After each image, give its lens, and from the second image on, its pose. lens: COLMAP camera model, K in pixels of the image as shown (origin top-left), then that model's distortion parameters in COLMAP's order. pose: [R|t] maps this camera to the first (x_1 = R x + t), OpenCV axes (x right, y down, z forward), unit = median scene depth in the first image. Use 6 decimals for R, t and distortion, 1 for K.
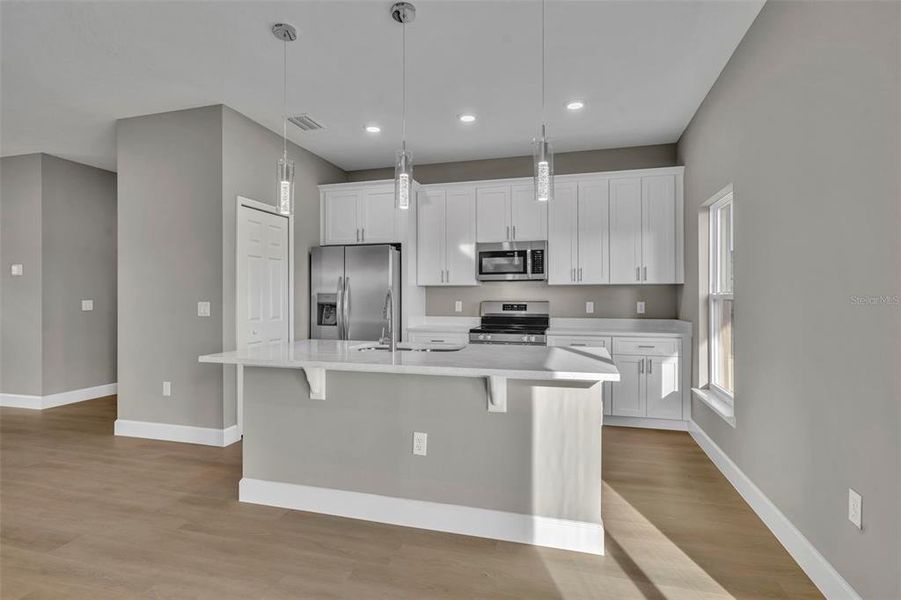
lens RADIAL K [[454.8, 0, 450.5], [0, 454.8, 300.0], [0, 0, 1]] dist [0.000555, -0.000287]
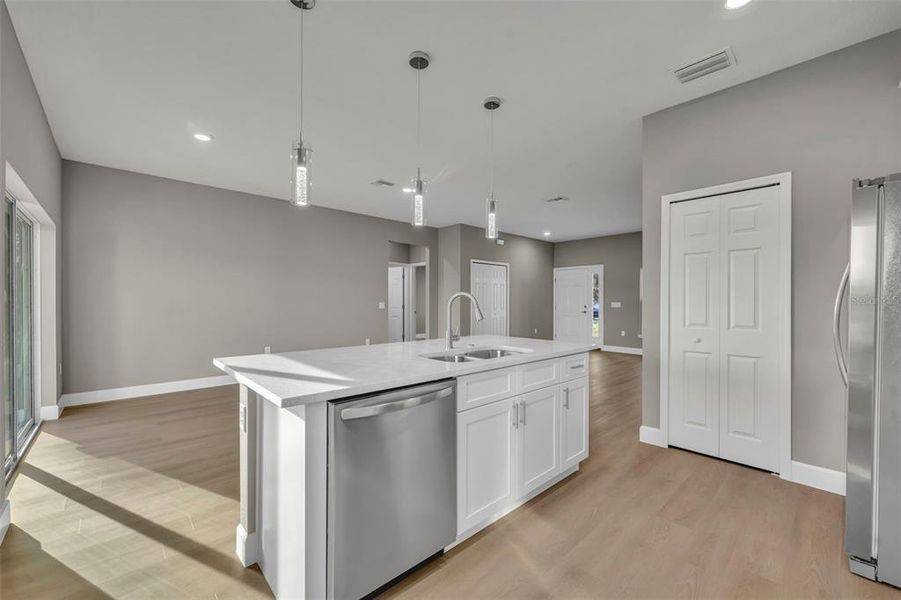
lens RADIAL K [[361.9, 0, 451.0], [0, 361.9, 304.2], [0, 0, 1]] dist [-0.001379, -0.000307]
pose [[-0.518534, 0.006210, -0.855035, 0.369852], [-0.008215, 0.999891, 0.012244, -0.002377], [0.855018, 0.013373, -0.518426, 0.869493]]
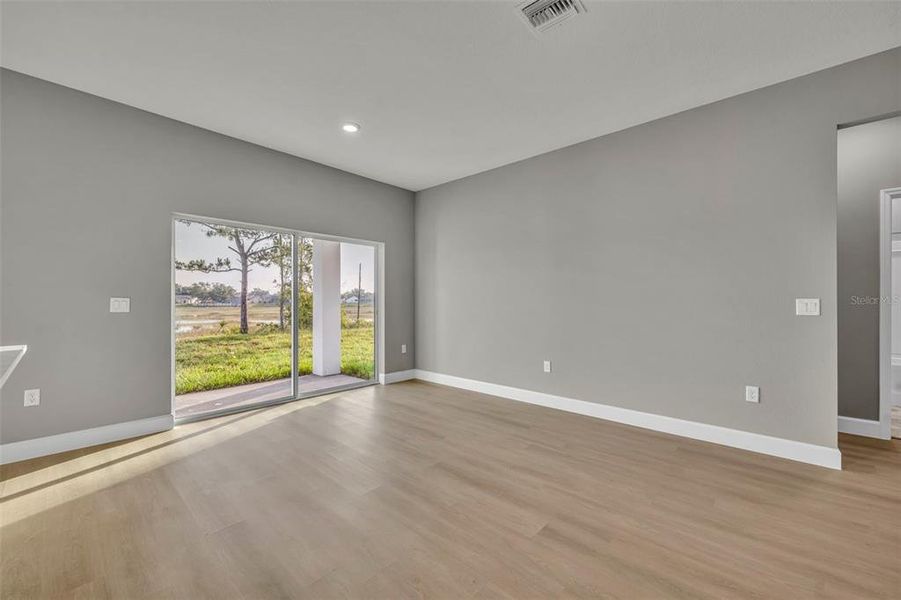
lens RADIAL K [[356.8, 0, 454.6], [0, 356.8, 301.4], [0, 0, 1]] dist [-0.001289, 0.000094]
pose [[-0.896051, -0.002222, 0.443946, -0.549471], [0.002052, 0.999956, 0.009147, 0.007701], [-0.443947, 0.009107, -0.896007, 0.580039]]
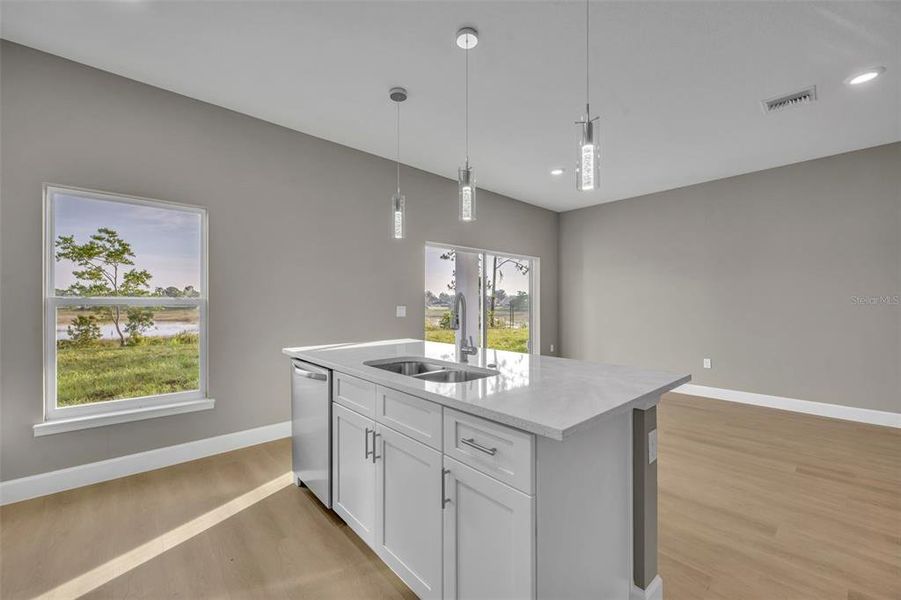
lens RADIAL K [[361.9, 0, 451.0], [0, 361.9, 304.2], [0, 0, 1]] dist [-0.001379, -0.000307]
pose [[-0.843278, 0.000089, 0.537478, -0.299935], [0.004194, 0.999971, 0.006415, -0.003859], [-0.537462, 0.007663, -0.843253, 0.969935]]
